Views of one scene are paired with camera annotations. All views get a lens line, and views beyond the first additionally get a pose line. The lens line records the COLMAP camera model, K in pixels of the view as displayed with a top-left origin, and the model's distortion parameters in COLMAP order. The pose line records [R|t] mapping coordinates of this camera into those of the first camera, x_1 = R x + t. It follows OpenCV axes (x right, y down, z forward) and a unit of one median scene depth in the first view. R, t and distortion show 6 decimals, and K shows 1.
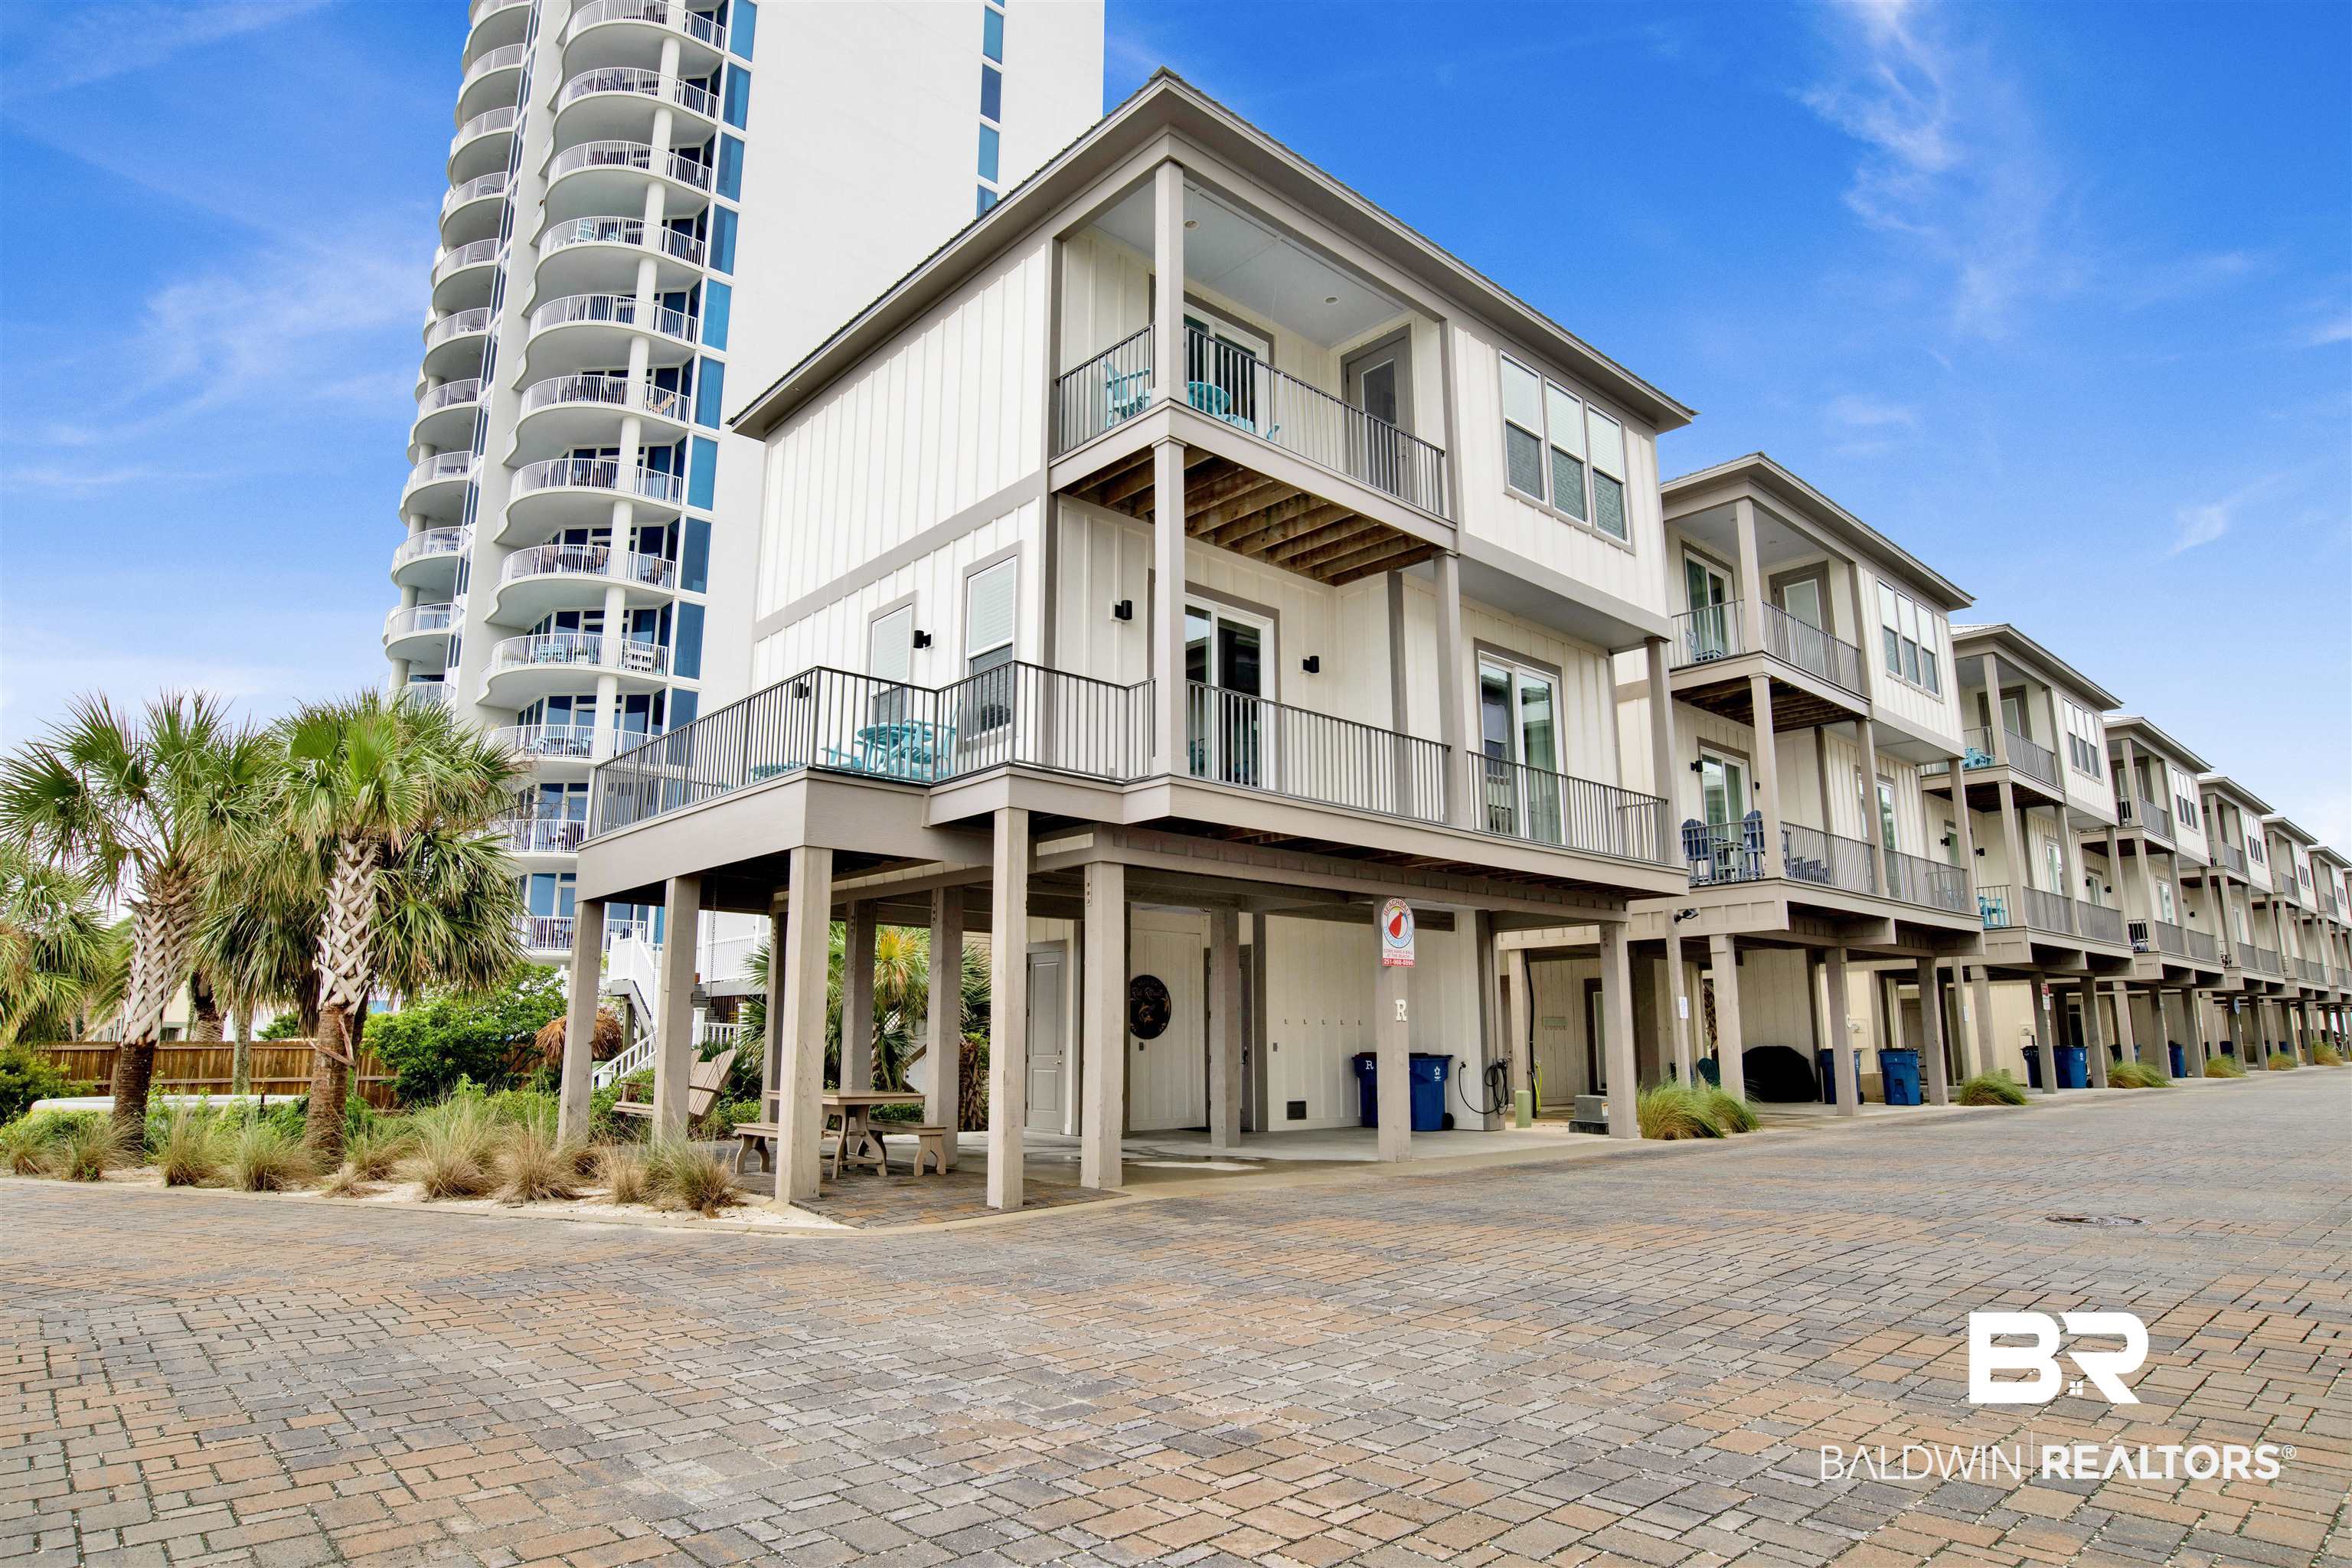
lens RADIAL K [[1347.2, 0, 1176.0], [0, 1347.2, 784.0], [0, 0, 1]] dist [-0.065341, 0.025322]
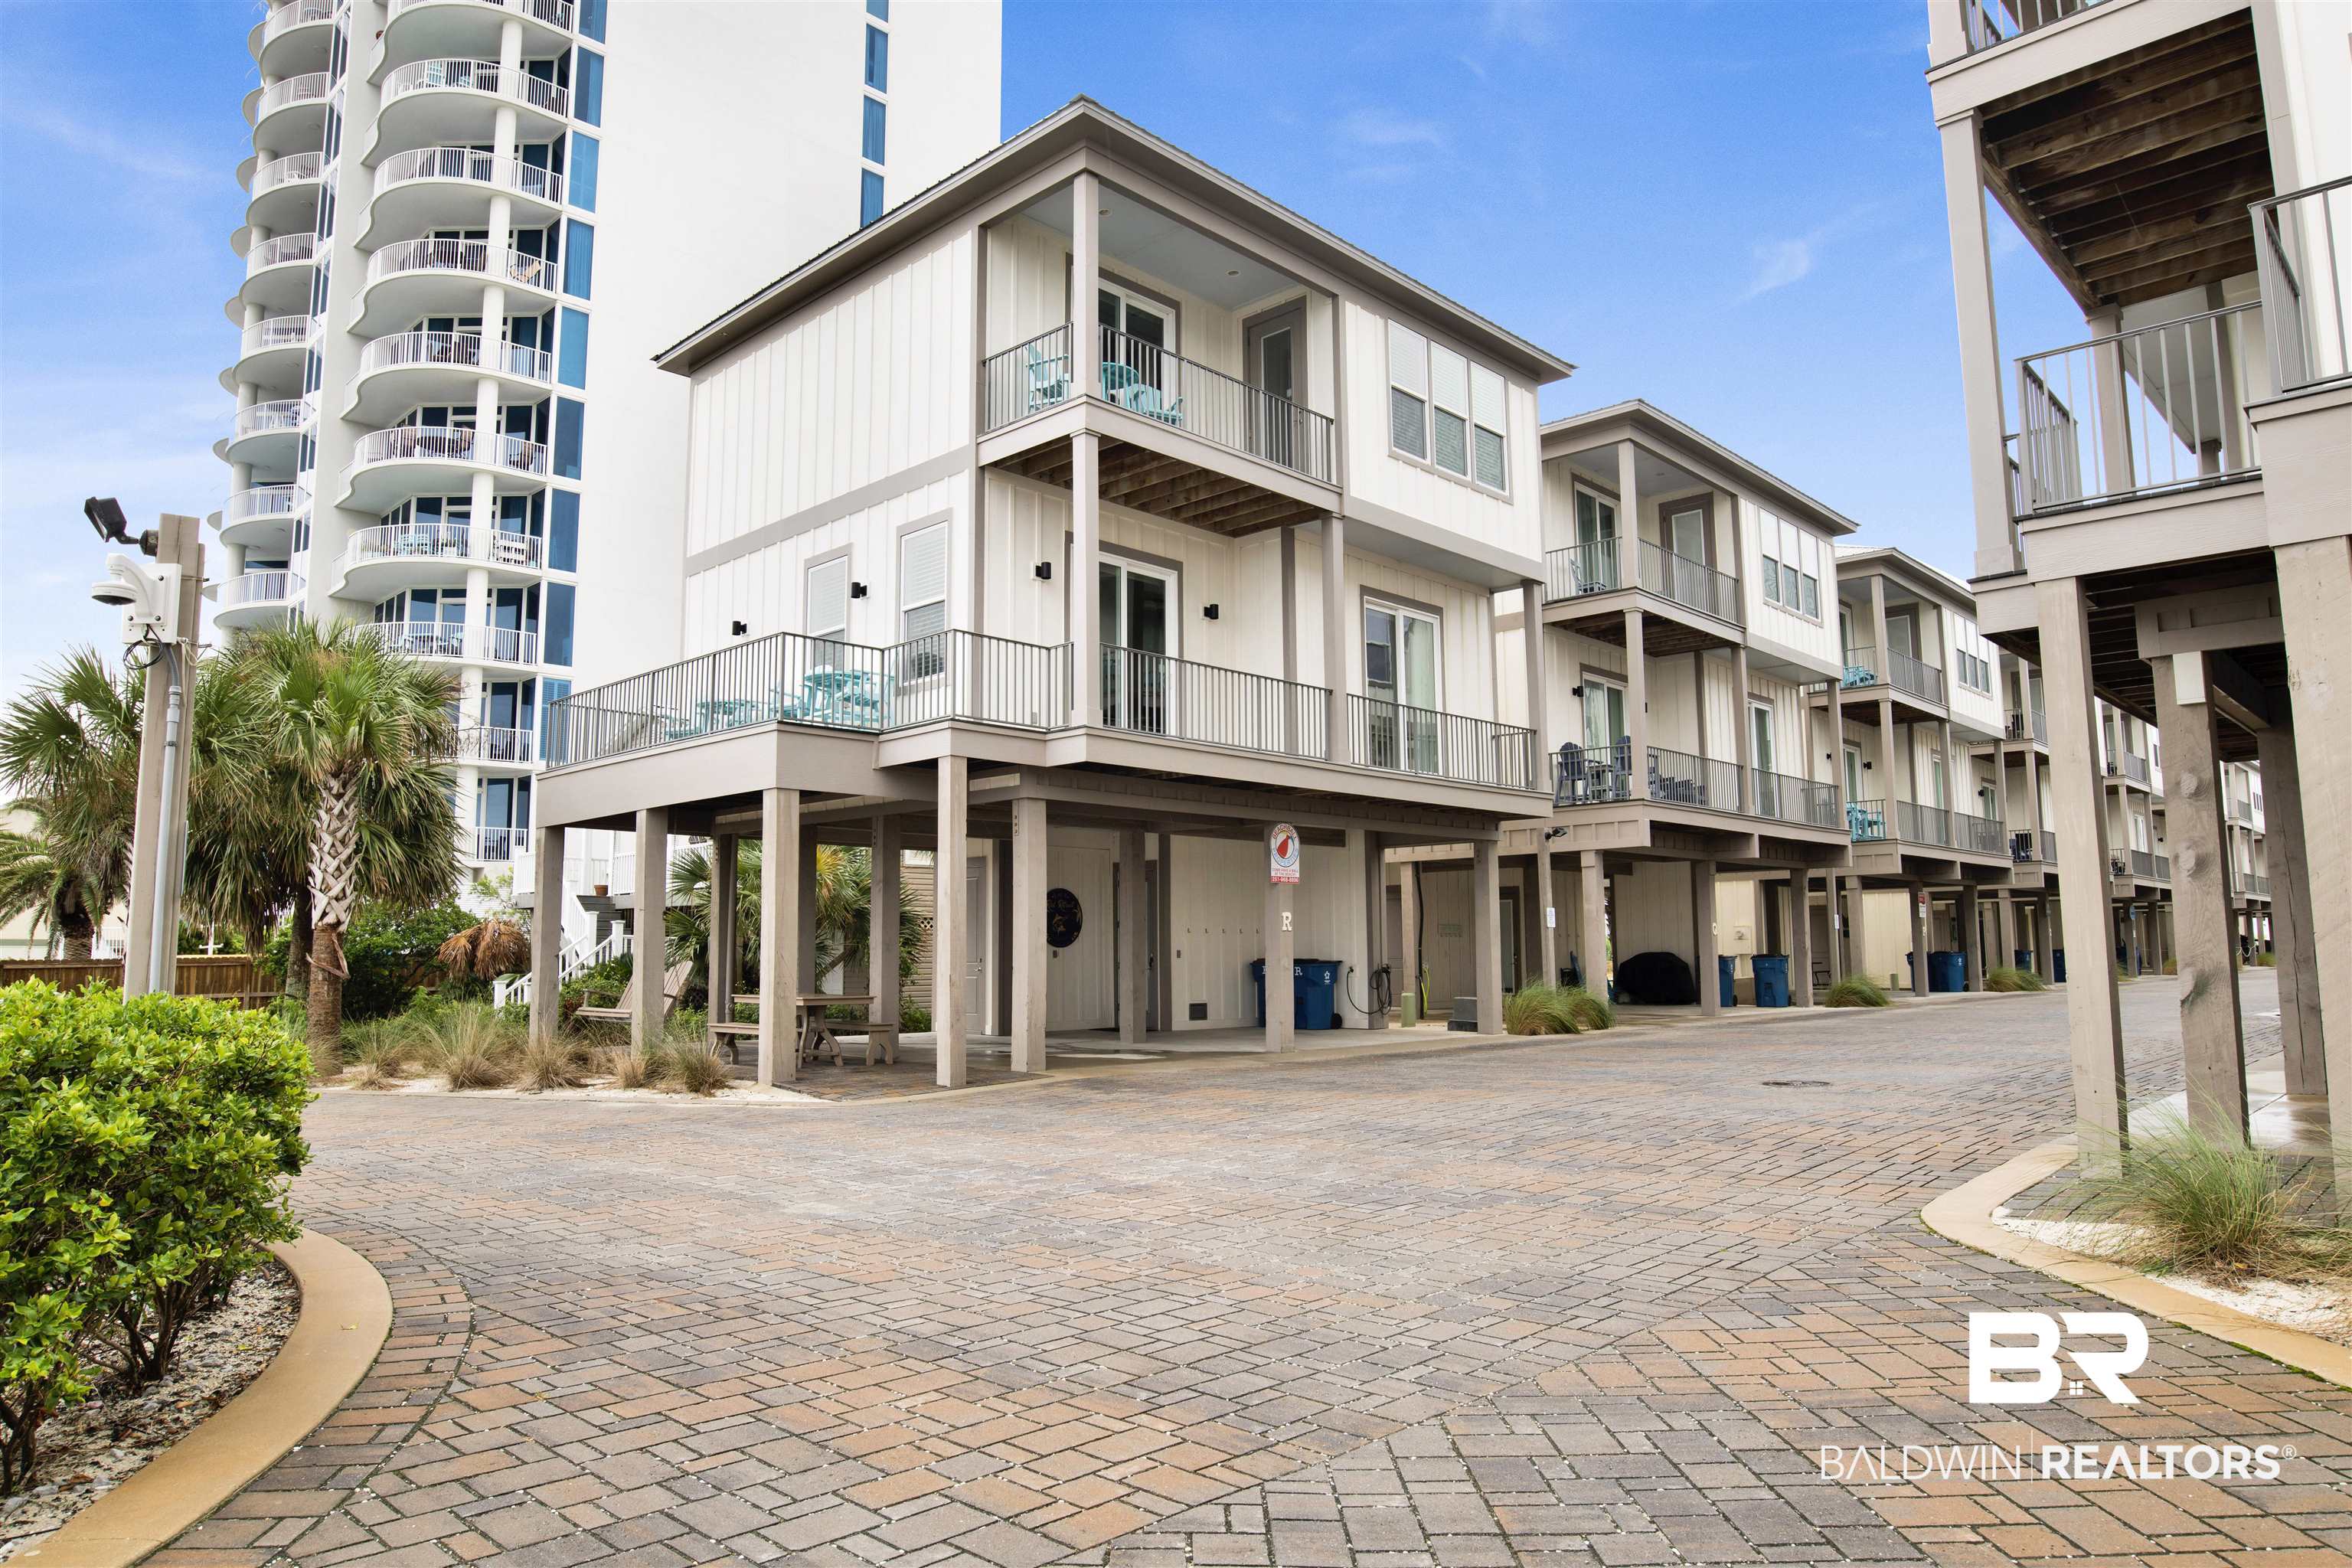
lens RADIAL K [[1498.9, 0, 1176.0], [0, 1498.9, 784.0], [0, 0, 1]] dist [-0.044281, -0.000038]
pose [[0.997910, 0.000580, 0.064619, -0.007045], [-0.005737, 0.996806, 0.079657, -0.039489], [-0.064367, -0.079861, 0.994726, -0.202954]]
